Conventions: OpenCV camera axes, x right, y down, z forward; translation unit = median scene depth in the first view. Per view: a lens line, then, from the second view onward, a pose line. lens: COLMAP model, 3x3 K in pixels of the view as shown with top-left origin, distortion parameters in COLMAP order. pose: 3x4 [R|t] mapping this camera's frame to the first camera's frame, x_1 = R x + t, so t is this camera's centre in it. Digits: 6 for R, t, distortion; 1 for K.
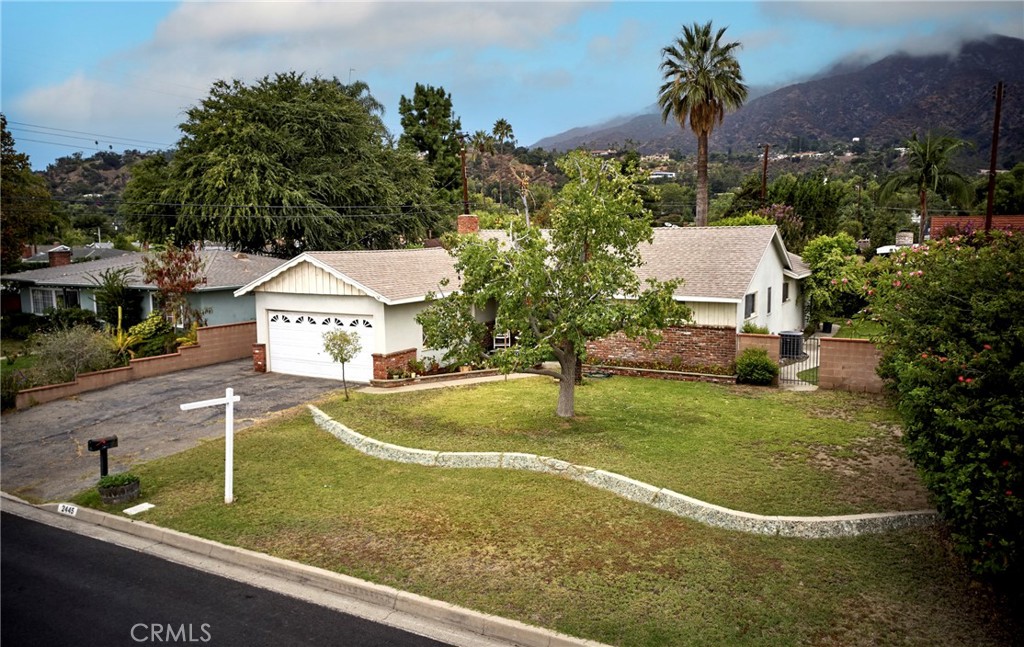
lens RADIAL K [[742.6, 0, 514.4], [0, 742.6, 322.6], [0, 0, 1]] dist [-0.005162, 0.003346]
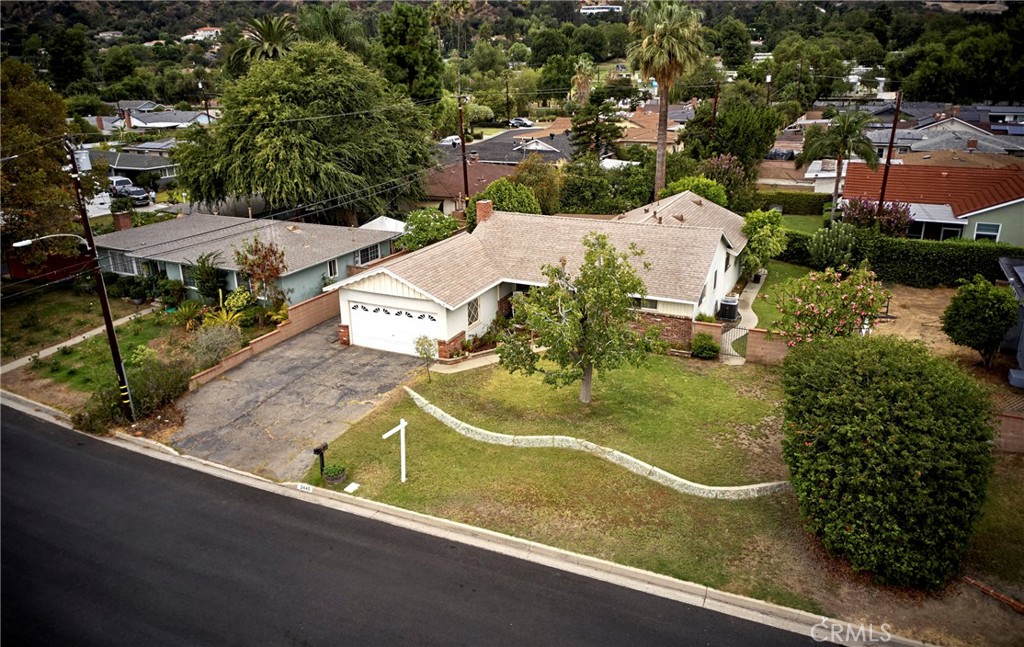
lens RADIAL K [[739.4, 0, 515.5], [0, 739.4, 323.1], [0, 0, 1]] dist [-0.004899, 0.006320]
pose [[0.996828, -0.025116, 0.075518, -0.176158], [0.008274, 0.976461, 0.215536, -0.342157], [-0.079154, -0.214227, 0.973571, -0.430213]]
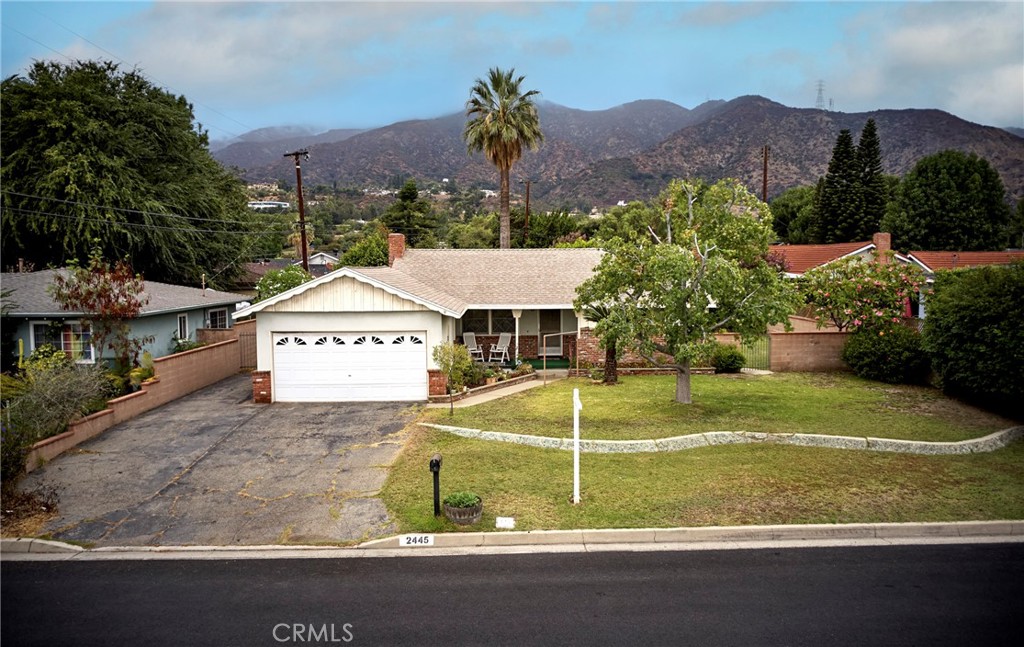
lens RADIAL K [[739.4, 0, 515.5], [0, 739.4, 323.1], [0, 0, 1]] dist [-0.004899, 0.006320]
pose [[0.867899, -0.035135, 0.495497, -0.676632], [0.055058, 0.998153, -0.025660, 0.013890], [-0.493681, 0.049551, 0.868230, 0.108723]]
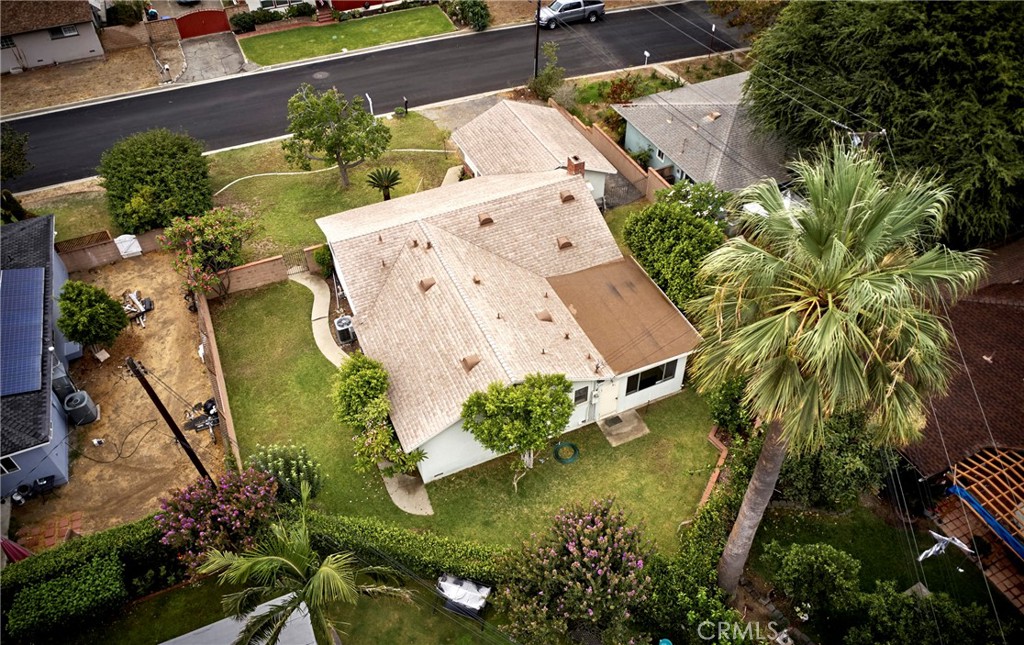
lens RADIAL K [[739.4, 0, 515.5], [0, 739.4, 322.1], [0, 0, 1]] dist [-0.004899, 0.006320]
pose [[-0.599415, 0.571257, -0.560685, 1.261699], [-0.080358, 0.653986, 0.752226, -1.354877], [0.796395, 0.495951, -0.346104, 2.332053]]
